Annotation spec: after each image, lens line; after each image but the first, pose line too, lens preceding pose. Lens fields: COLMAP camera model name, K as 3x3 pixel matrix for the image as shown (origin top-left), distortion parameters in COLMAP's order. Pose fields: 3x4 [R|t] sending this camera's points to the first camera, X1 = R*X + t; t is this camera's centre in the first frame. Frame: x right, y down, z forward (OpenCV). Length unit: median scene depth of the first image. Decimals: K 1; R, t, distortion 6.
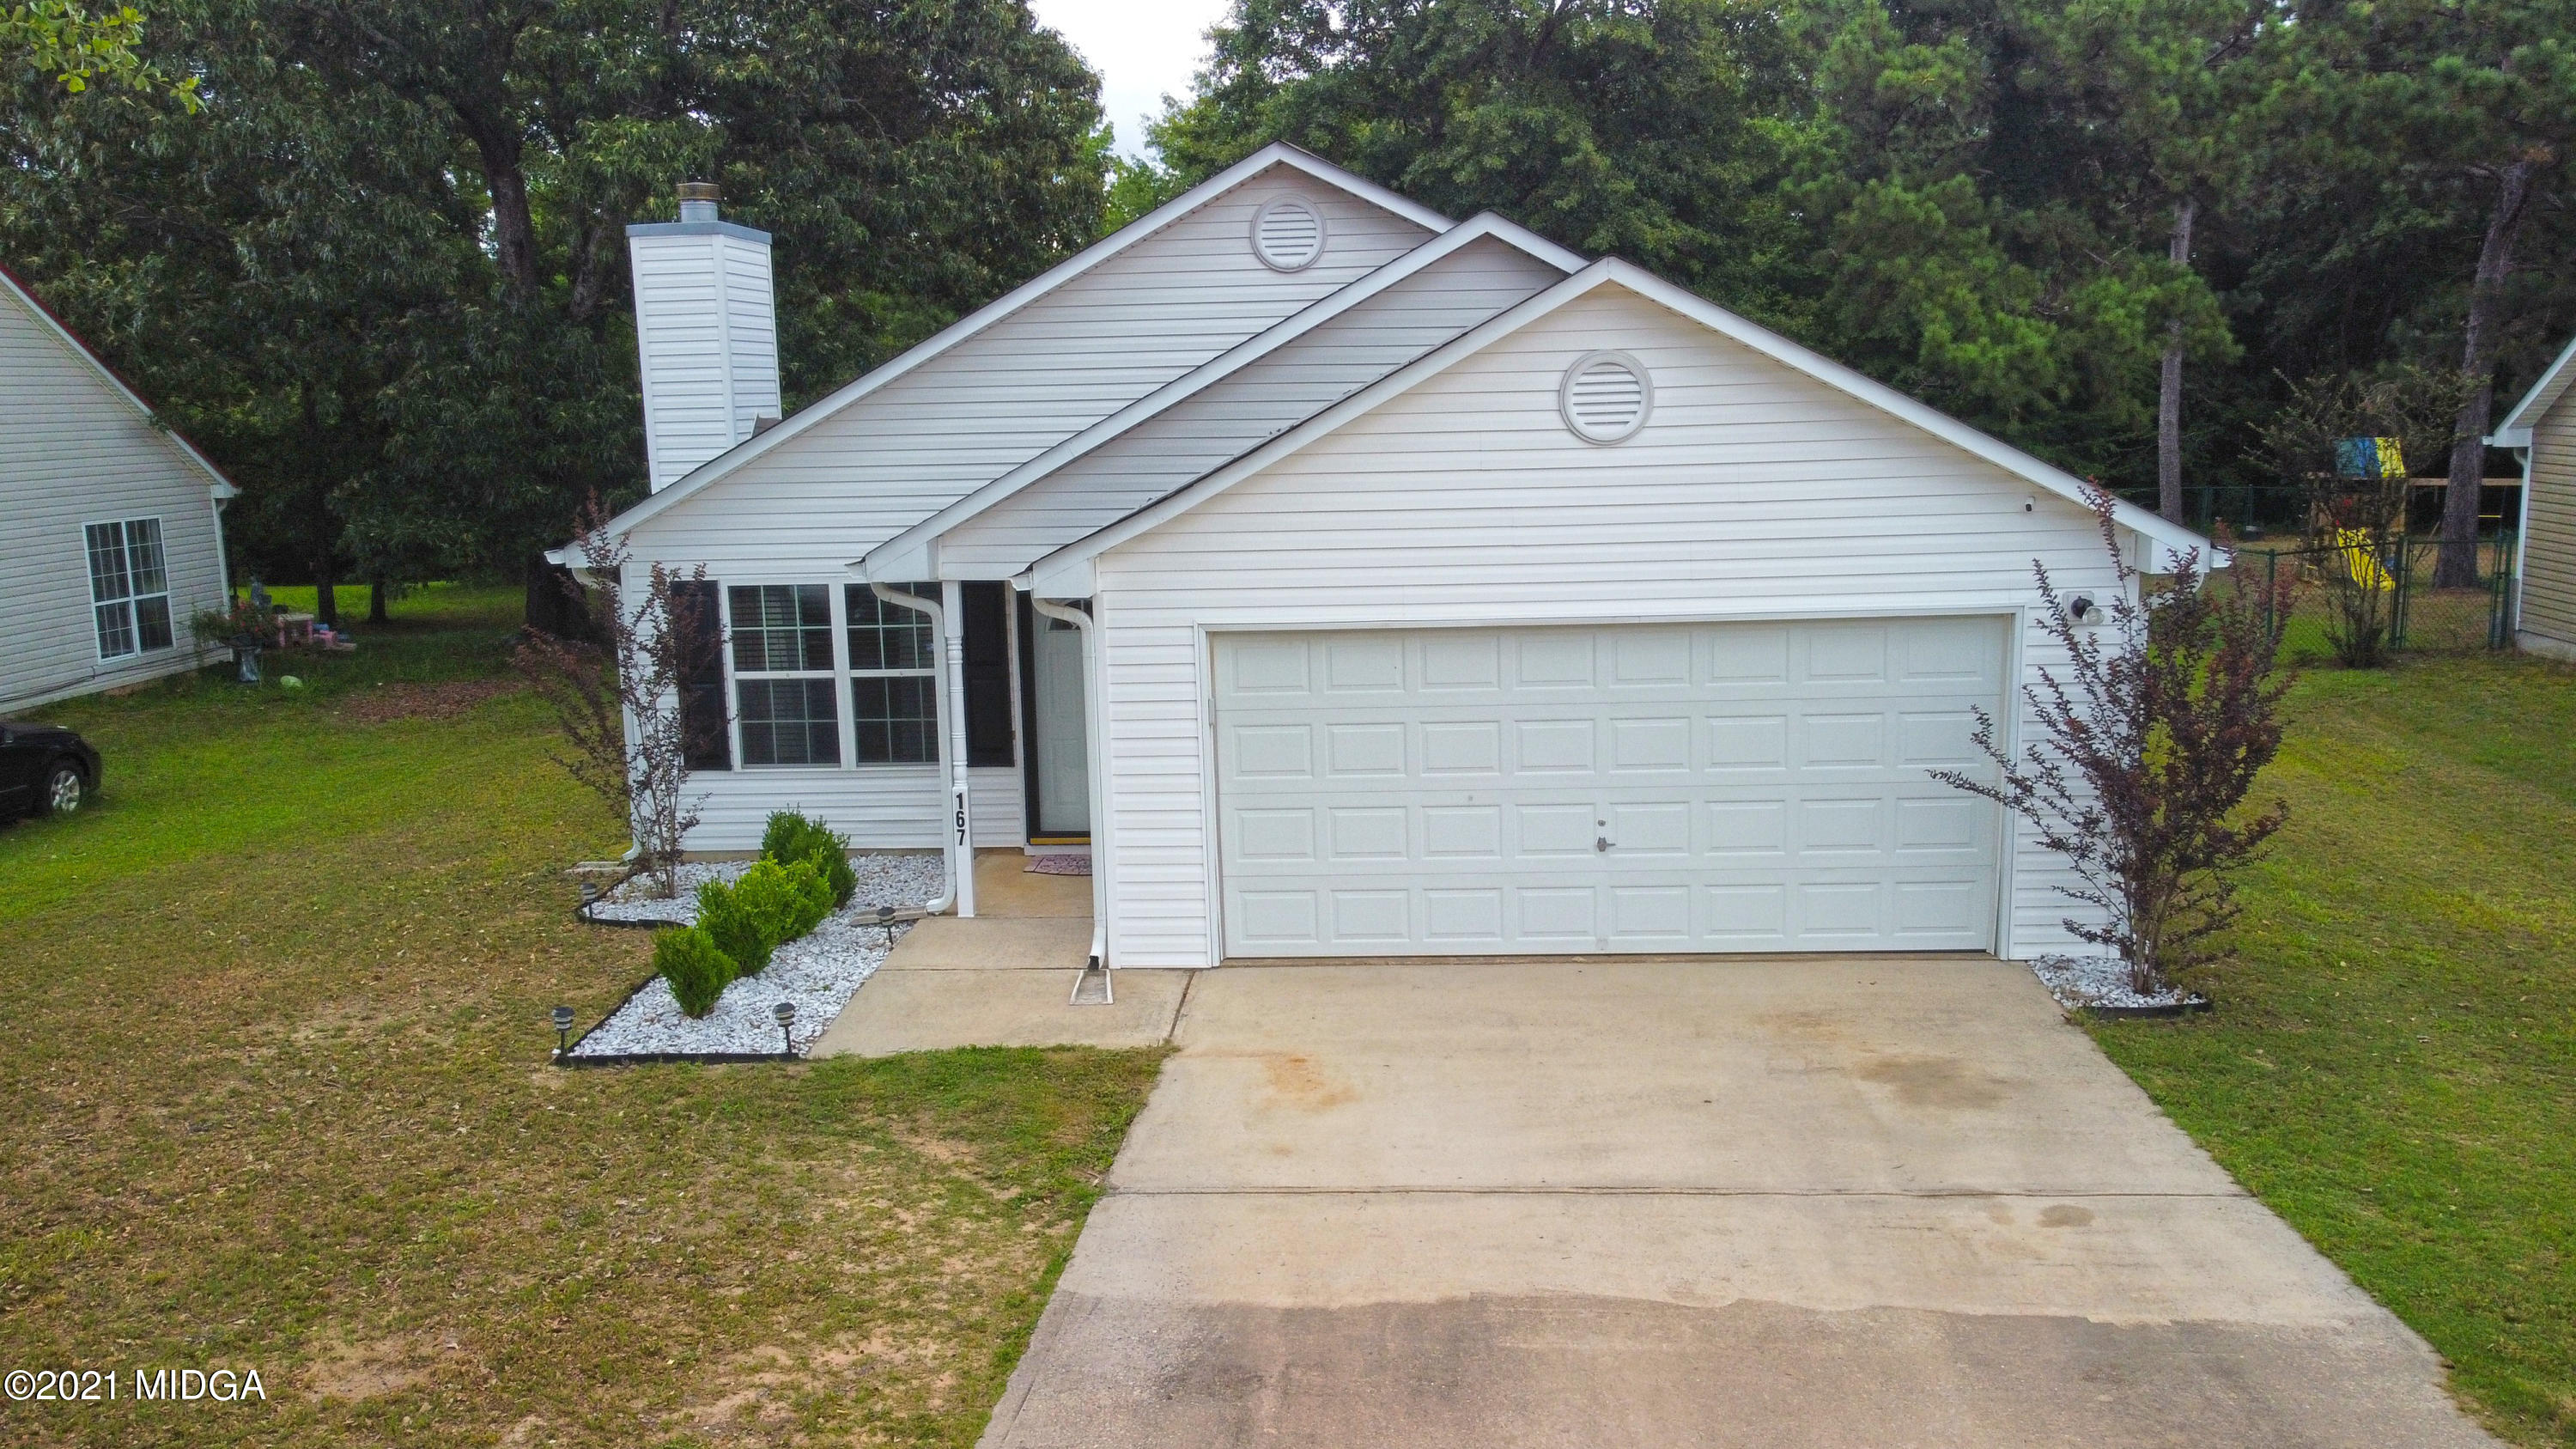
lens RADIAL K [[1944.6, 0, 1294.3], [0, 1944.6, 721.3], [0, 0, 1]] dist [-0.013470, -0.002770]
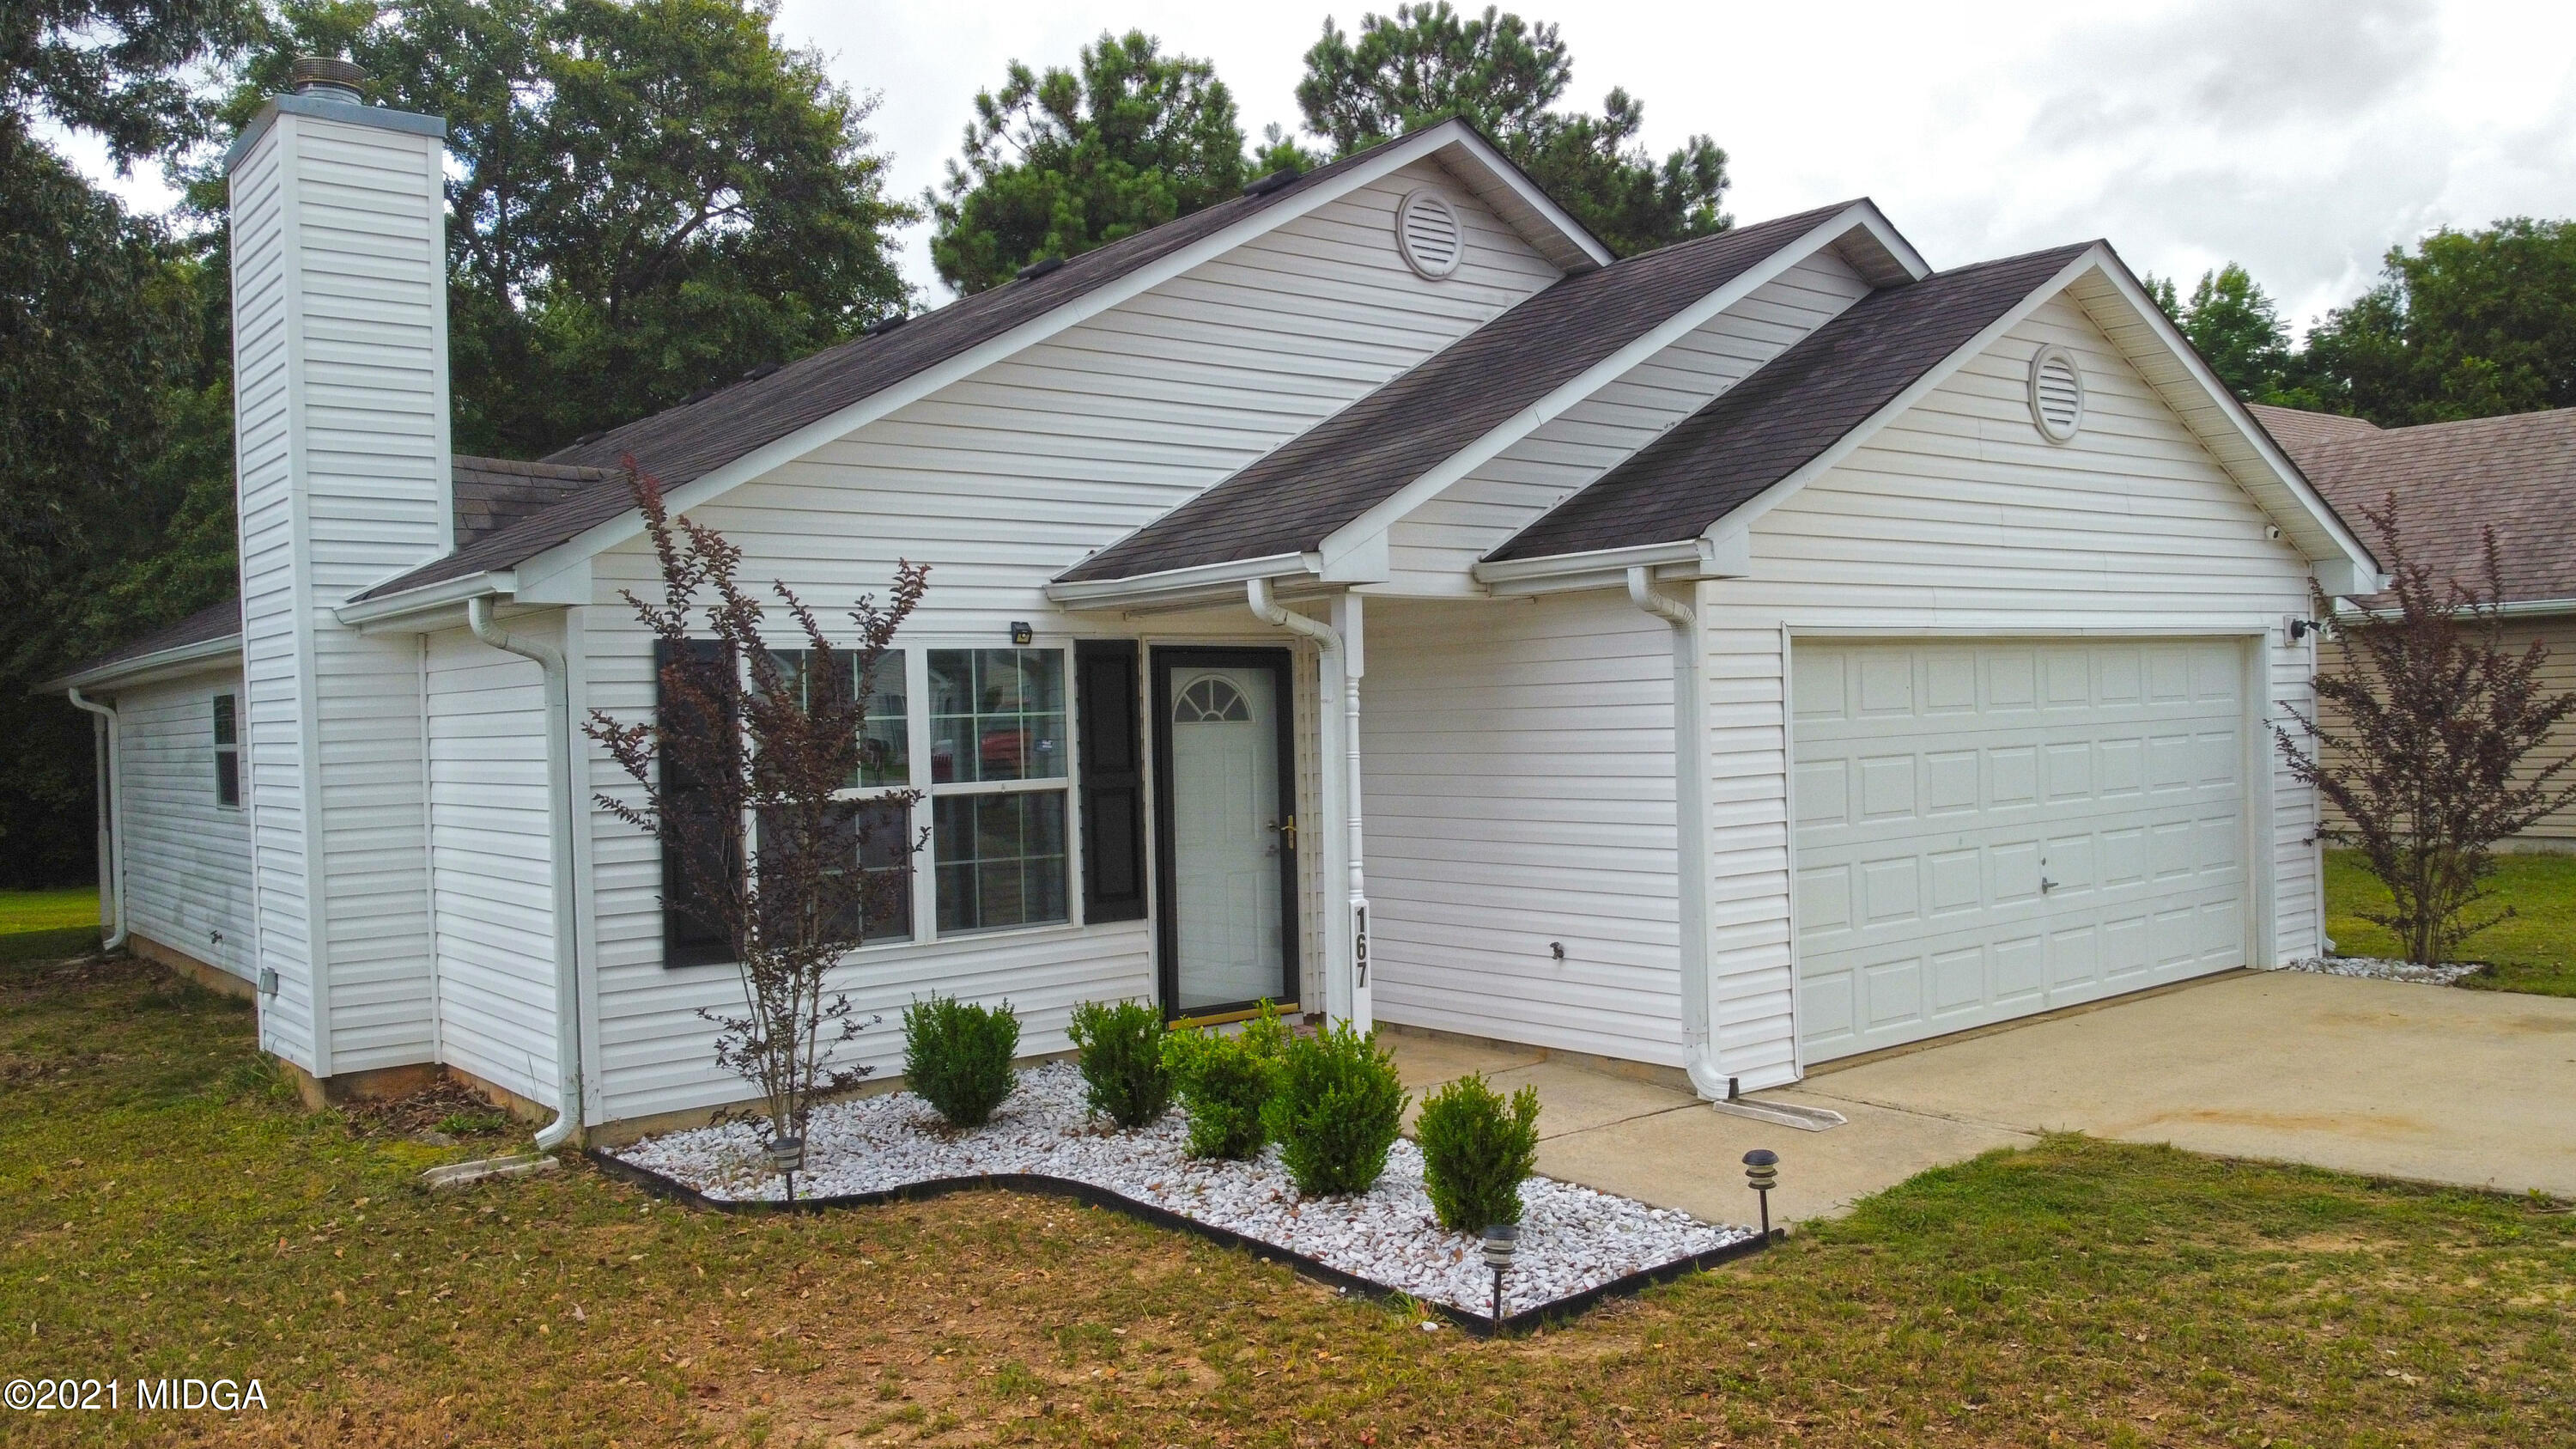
lens RADIAL K [[1944.6, 0, 1290.7], [0, 1944.6, 725.7], [0, 0, 1]] dist [-0.013470, -0.002770]
pose [[0.745300, -0.001119, 0.666728, -0.715481], [0.122749, 0.983135, -0.135564, 0.070476], [-0.655333, 0.182876, 0.732868, 0.562584]]
